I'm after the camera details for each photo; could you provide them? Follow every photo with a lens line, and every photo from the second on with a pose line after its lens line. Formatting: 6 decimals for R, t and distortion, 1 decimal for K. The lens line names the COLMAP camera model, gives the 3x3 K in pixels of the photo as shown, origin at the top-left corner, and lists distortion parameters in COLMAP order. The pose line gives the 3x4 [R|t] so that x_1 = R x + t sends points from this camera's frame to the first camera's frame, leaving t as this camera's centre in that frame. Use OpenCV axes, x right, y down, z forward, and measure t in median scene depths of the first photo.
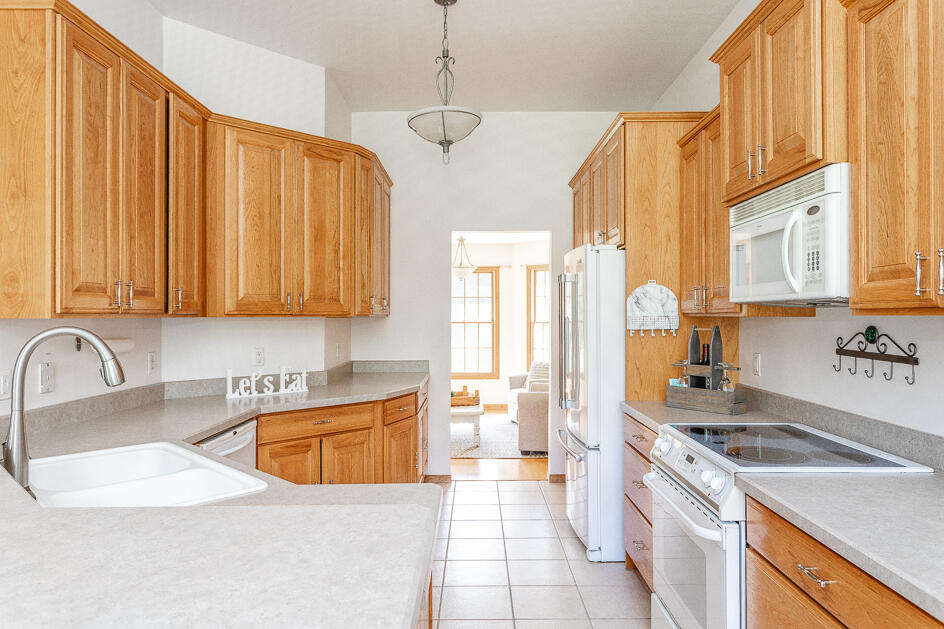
lens RADIAL K [[623.3, 0, 472.0], [0, 623.3, 314.5], [0, 0, 1]] dist [-0.000332, 0.001702]
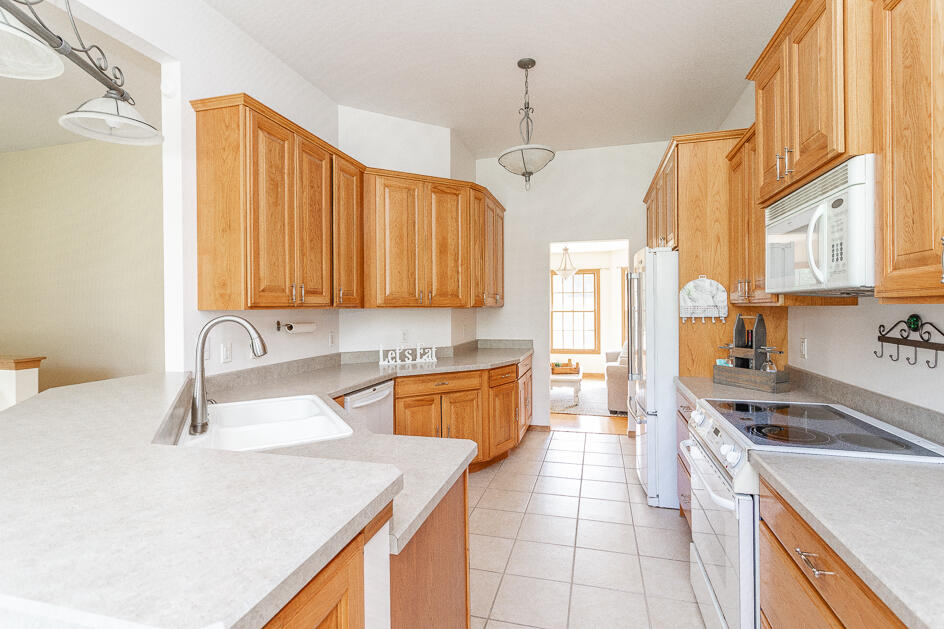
lens RADIAL K [[442.1, 0, 475.1], [0, 442.1, 308.6], [0, 0, 1]] dist [0.001205, 0.000859]
pose [[0.964125, -0.004256, -0.265414, 0.097175], [0.005999, 0.999965, 0.005754, 0.000448], [0.265380, -0.007140, 0.964117, 0.076022]]
